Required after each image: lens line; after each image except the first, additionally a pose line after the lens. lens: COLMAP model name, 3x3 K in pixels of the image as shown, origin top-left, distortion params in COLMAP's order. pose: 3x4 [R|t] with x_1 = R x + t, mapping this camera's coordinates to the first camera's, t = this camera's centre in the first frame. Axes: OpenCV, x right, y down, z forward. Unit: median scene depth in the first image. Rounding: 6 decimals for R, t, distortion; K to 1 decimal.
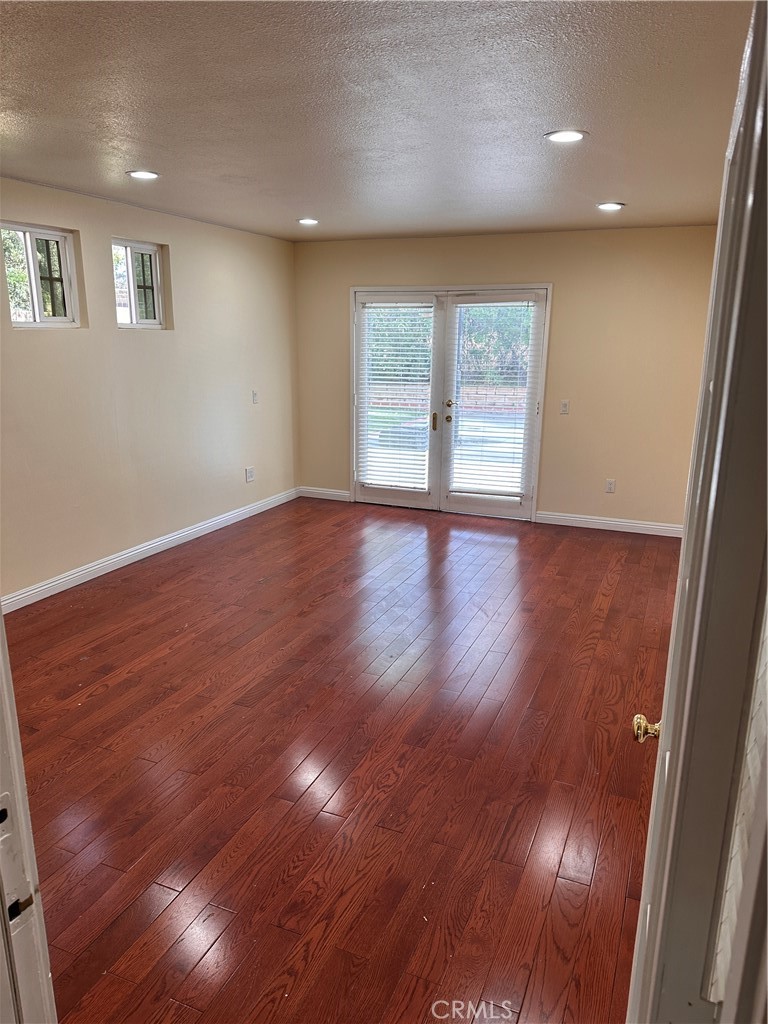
lens RADIAL K [[729.0, 0, 379.3], [0, 729.0, 512.8], [0, 0, 1]] dist [0.026610, -0.023915]
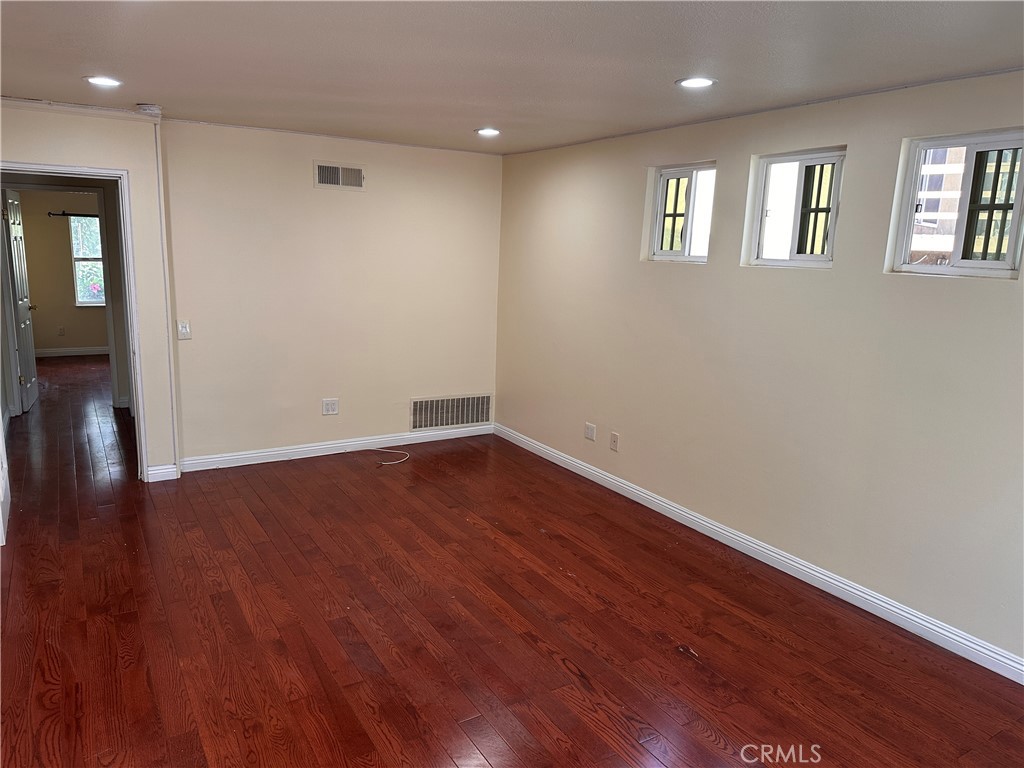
lens RADIAL K [[729.0, 0, 513.3], [0, 729.0, 383.6], [0, 0, 1]] dist [0.026610, -0.023915]
pose [[-0.577599, 0.132344, -0.805521, 0.560711], [-0.232958, 0.919013, 0.318033, -0.394470], [0.782375, 0.371348, -0.499991, 1.500171]]
